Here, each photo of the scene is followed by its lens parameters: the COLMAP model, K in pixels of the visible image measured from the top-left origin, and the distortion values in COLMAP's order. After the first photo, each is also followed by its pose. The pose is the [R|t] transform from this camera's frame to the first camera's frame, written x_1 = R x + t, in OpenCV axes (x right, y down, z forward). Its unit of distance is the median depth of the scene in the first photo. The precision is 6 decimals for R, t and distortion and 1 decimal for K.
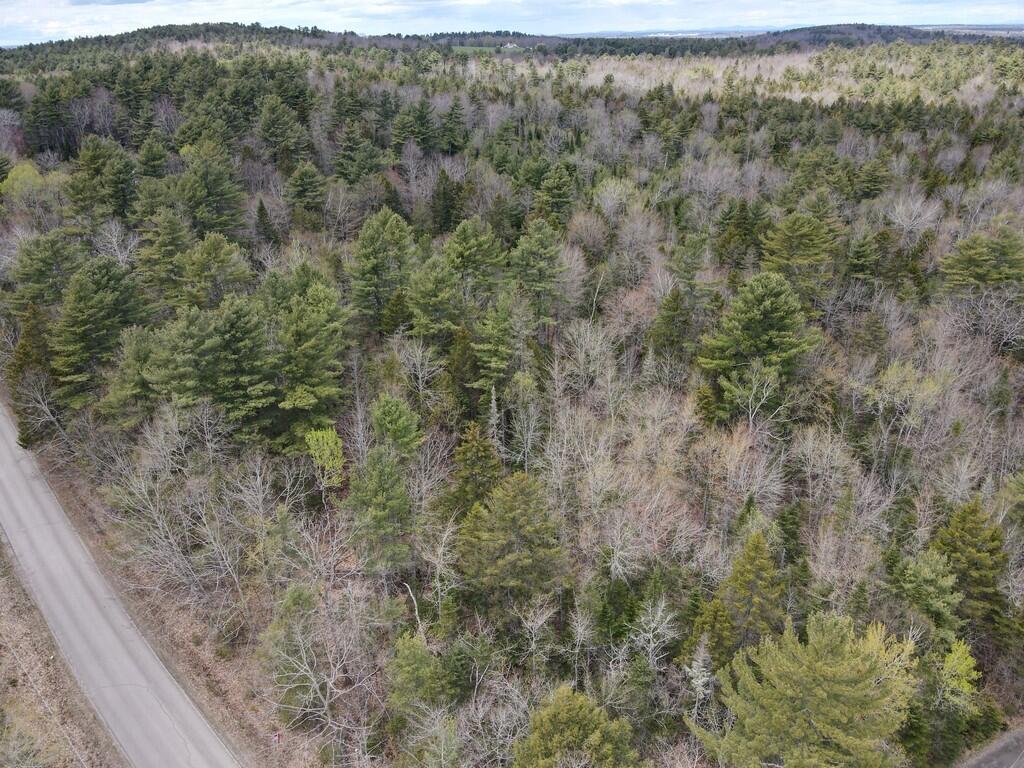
lens RADIAL K [[753.0, 0, 510.1], [0, 753.0, 376.3], [0, 0, 1]] dist [0.018447, 0.003777]
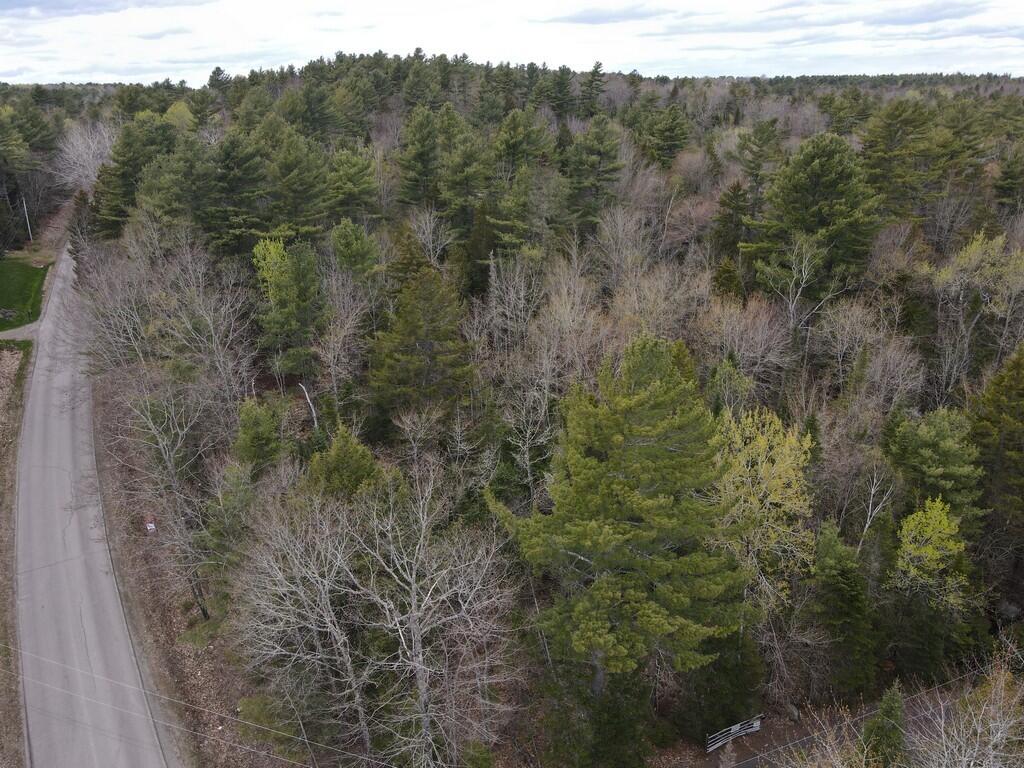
lens RADIAL K [[753.0, 0, 510.1], [0, 753.0, 376.3], [0, 0, 1]] dist [0.018447, 0.003777]
pose [[0.960841, 0.094358, -0.260540, 0.229902], [-0.110834, 0.992618, -0.049251, 0.188995], [0.253969, 0.076199, 0.964206, 0.122420]]
